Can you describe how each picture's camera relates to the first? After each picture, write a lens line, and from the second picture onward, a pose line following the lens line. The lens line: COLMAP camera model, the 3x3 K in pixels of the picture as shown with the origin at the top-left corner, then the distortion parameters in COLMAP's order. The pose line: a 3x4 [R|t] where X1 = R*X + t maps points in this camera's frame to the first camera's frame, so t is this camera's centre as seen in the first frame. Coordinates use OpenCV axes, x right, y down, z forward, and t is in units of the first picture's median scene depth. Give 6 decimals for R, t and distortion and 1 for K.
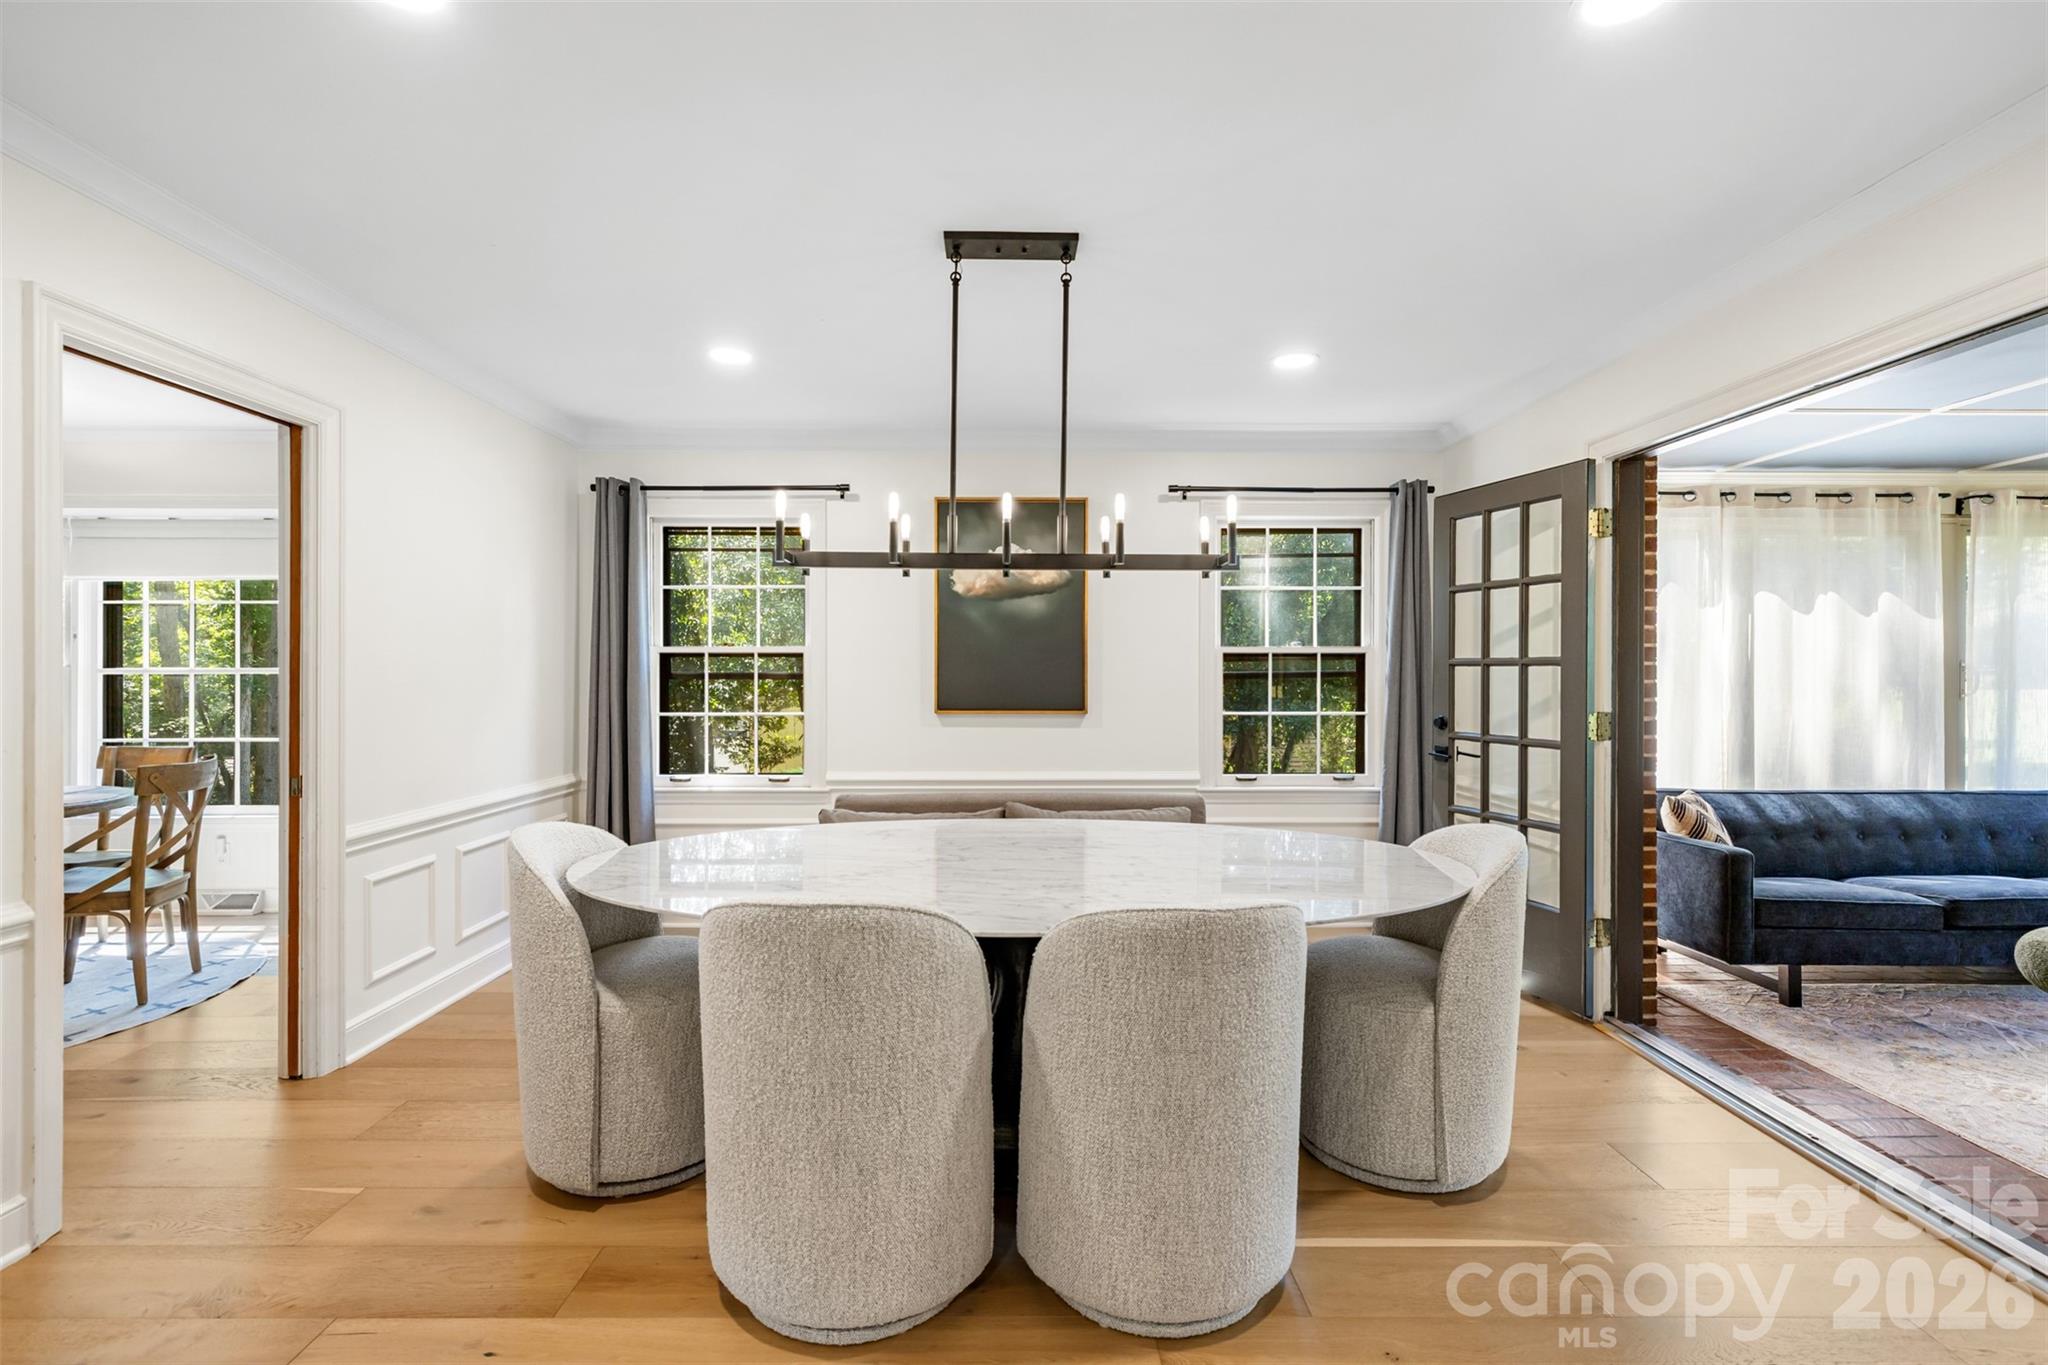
lens RADIAL K [[869.2, 0, 1026.4], [0, 869.2, 679.2], [0, 0, 1]] dist [-0.002147, -0.000210]
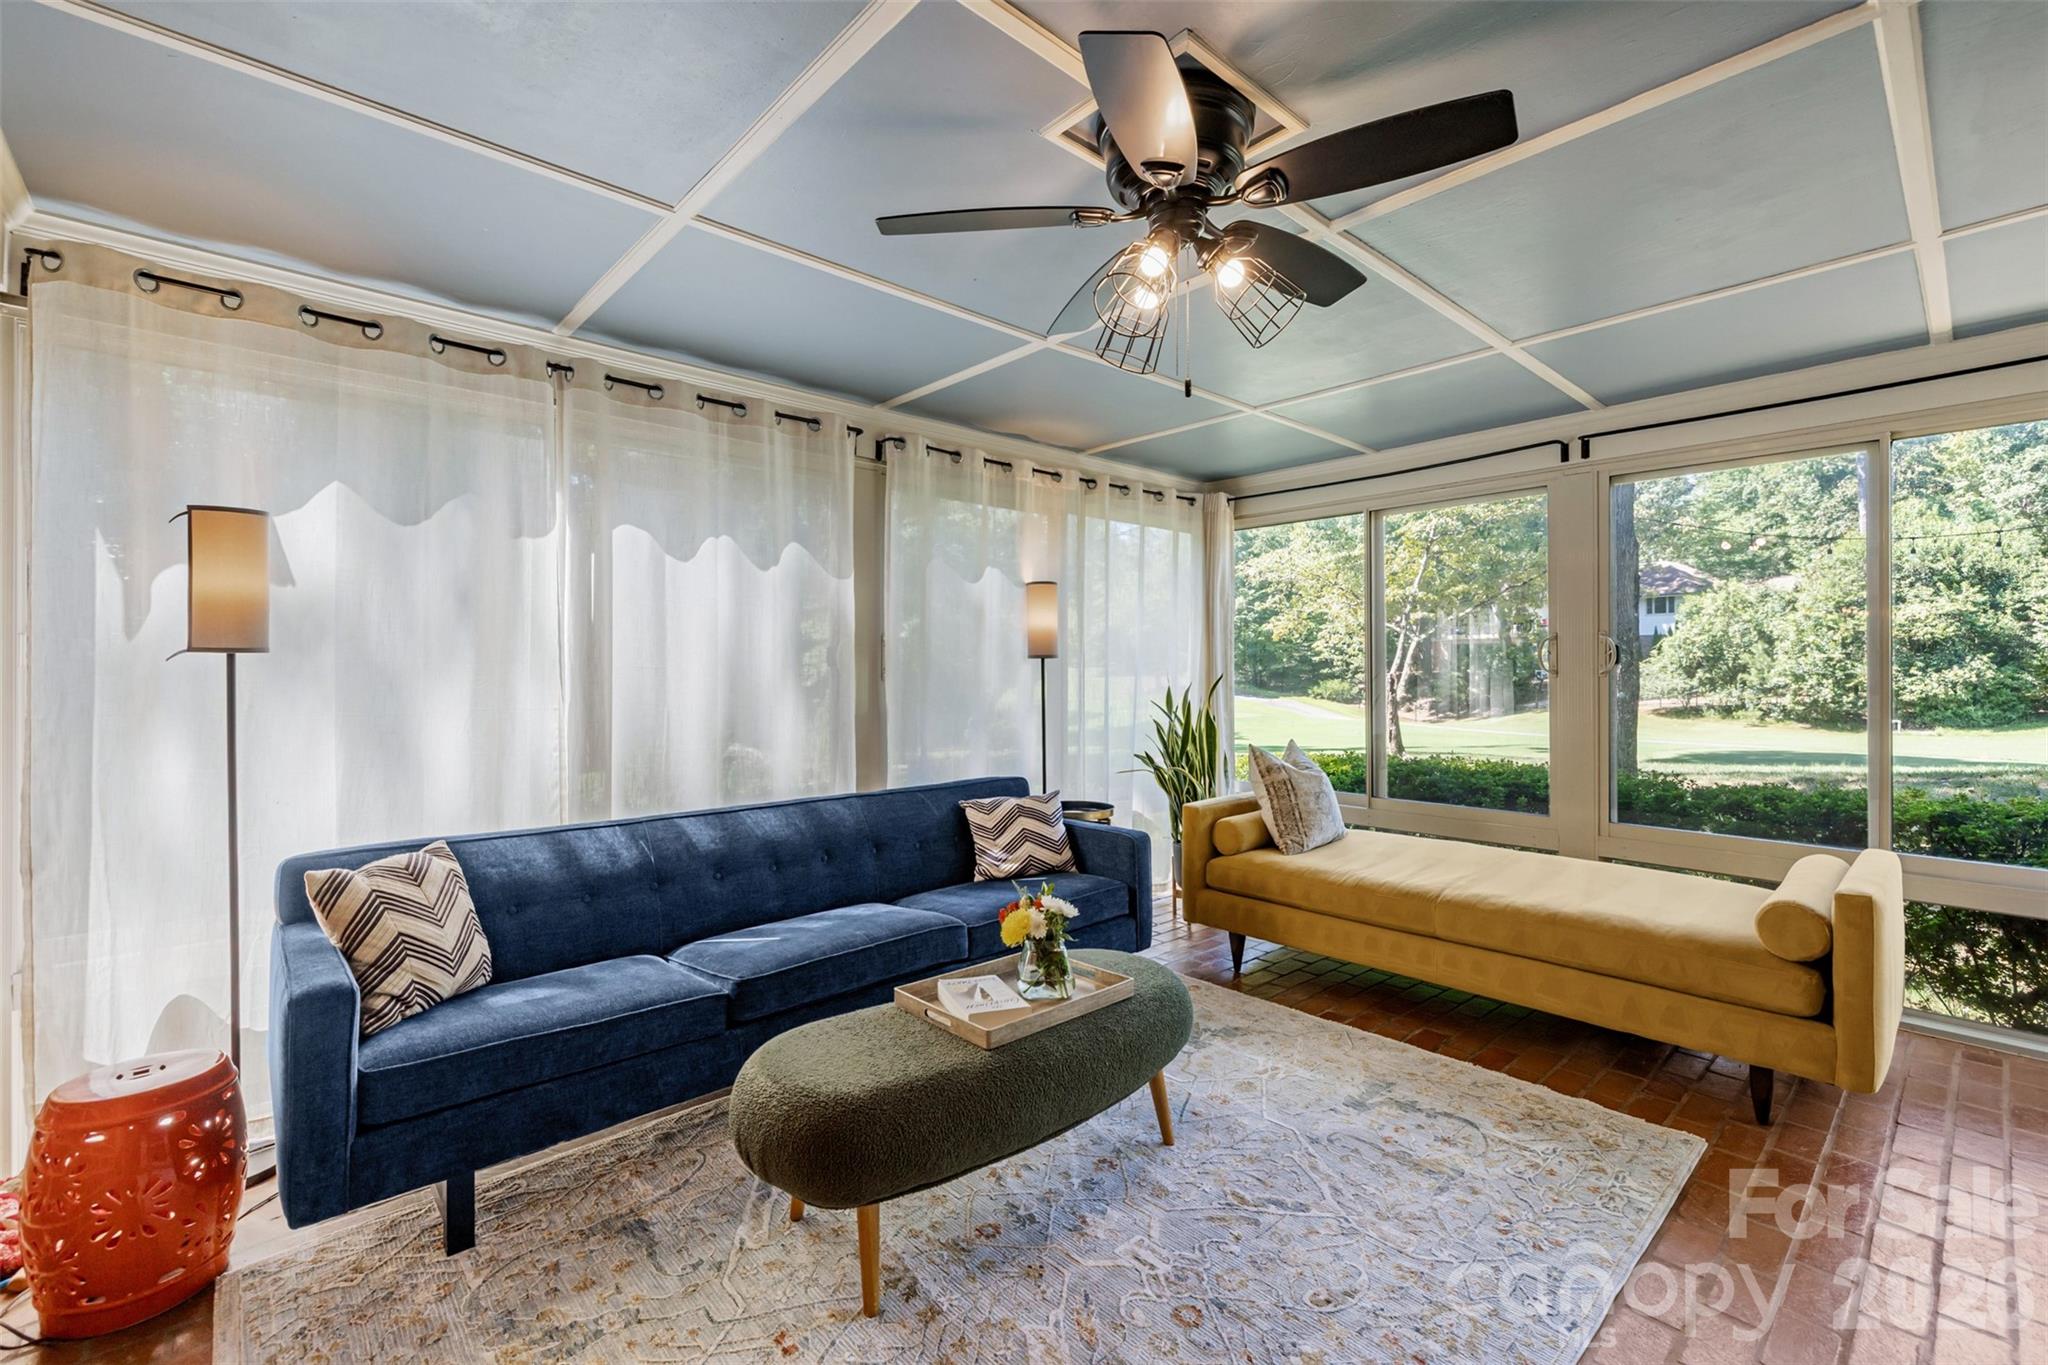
lens RADIAL K [[869.2, 0, 1026.9], [0, 869.2, 670.3], [0, 0, 1]] dist [-0.002147, -0.000210]
pose [[0.737574, -0.005954, 0.675240, 0.626414], [0.010941, 0.999935, -0.003133, 0.018251], [-0.675177, 0.009699, 0.737592, 0.289593]]
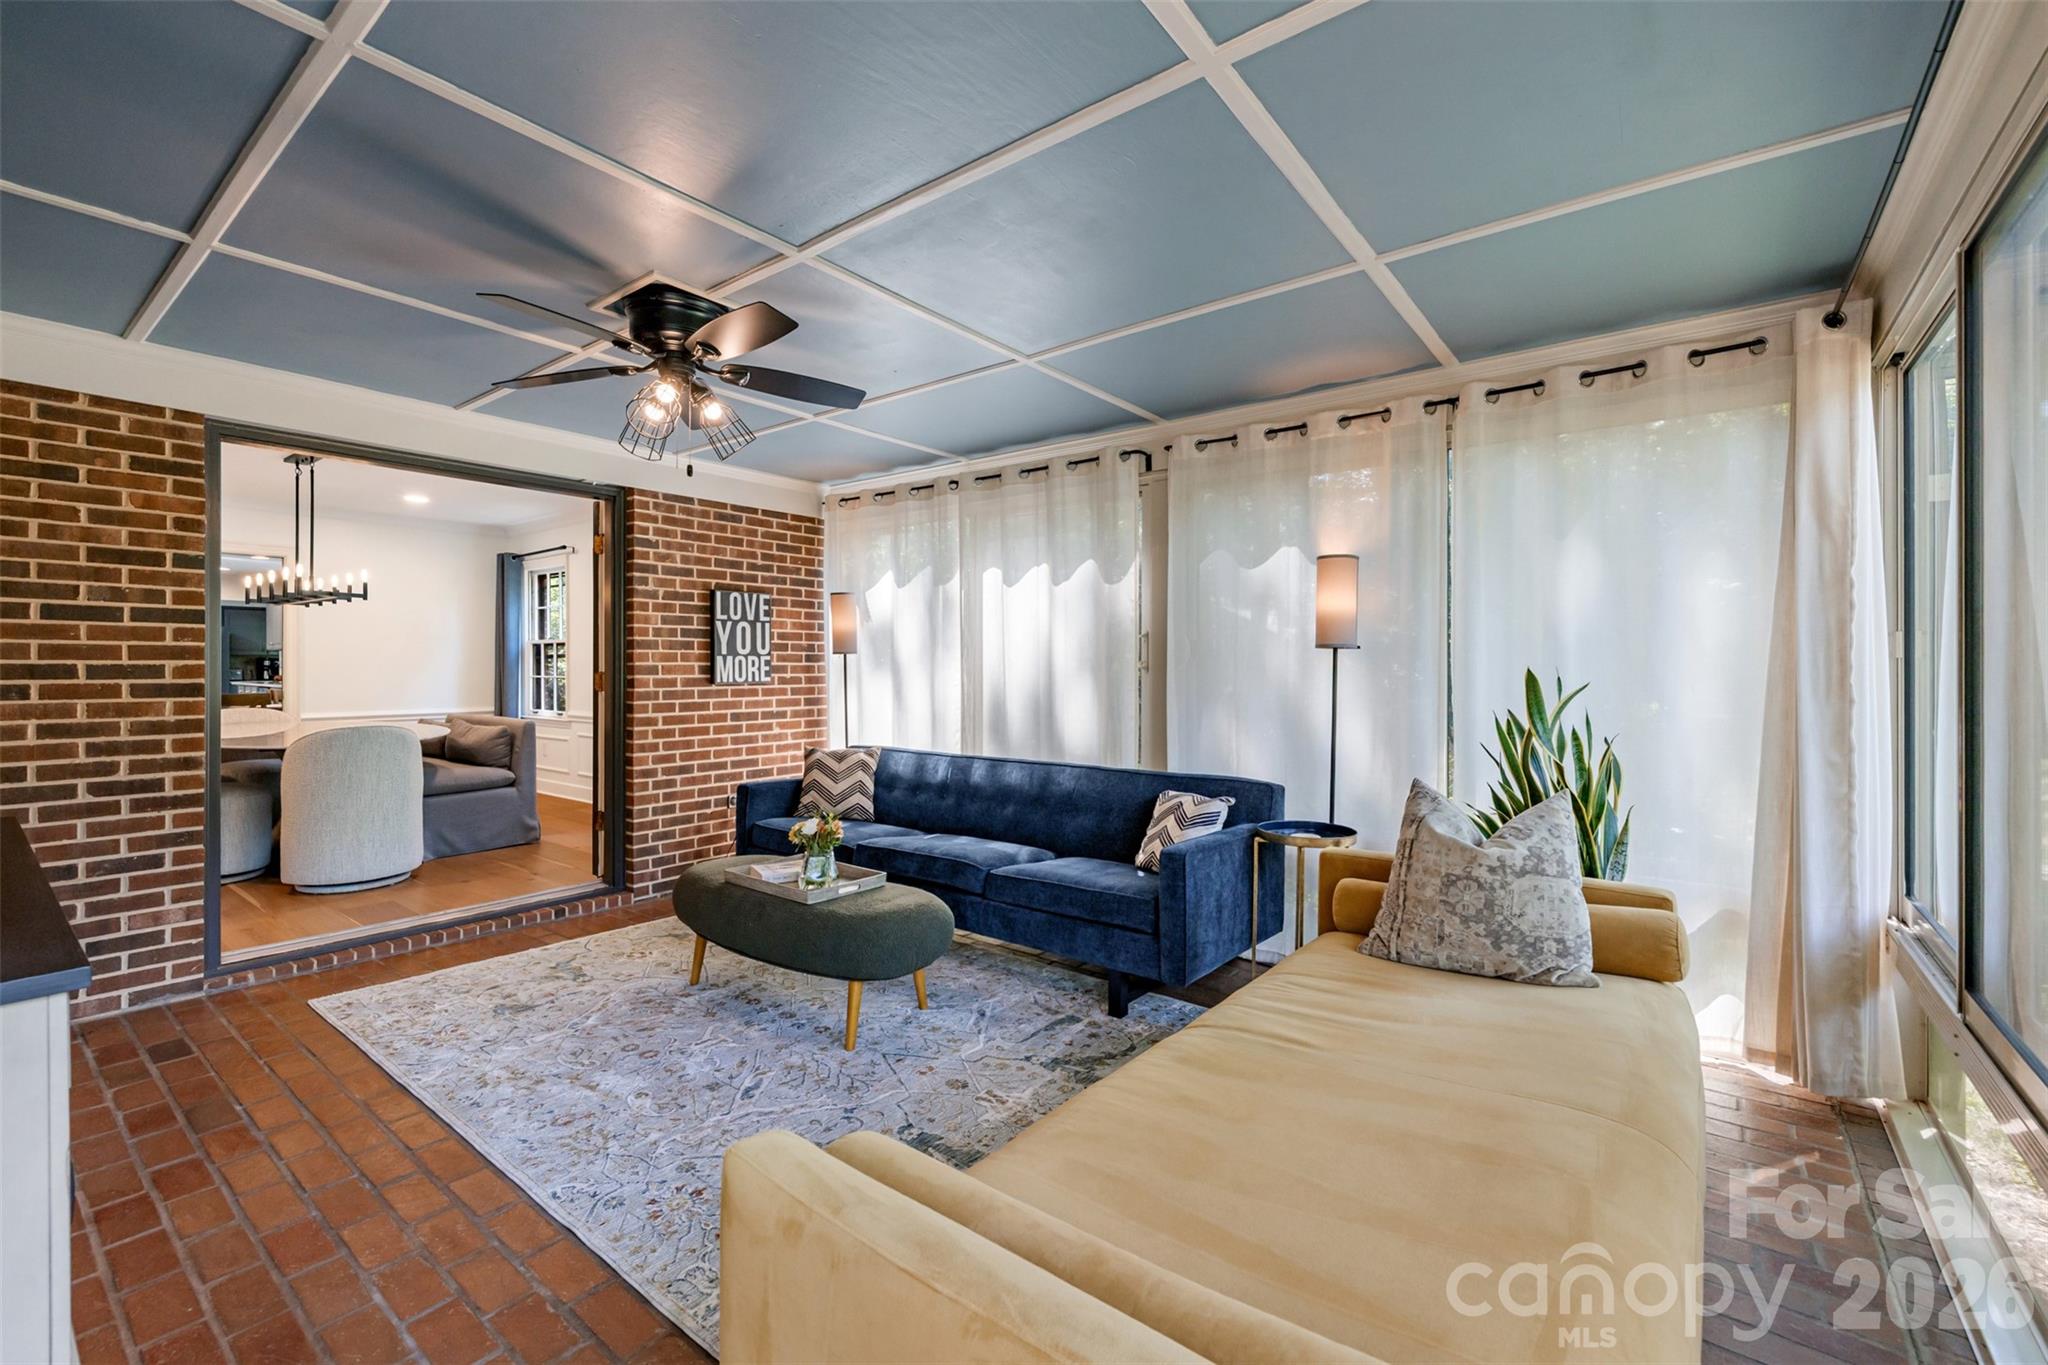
lens RADIAL K [[869.2, 0, 1032.3], [0, 869.2, 664.4], [0, 0, 1]] dist [-0.002147, -0.000210]
pose [[0.794439, -0.001673, -0.607341, 1.549754], [-0.005581, 0.999934, -0.010055, 0.026830], [0.607318, 0.011378, 0.794377, 0.191796]]
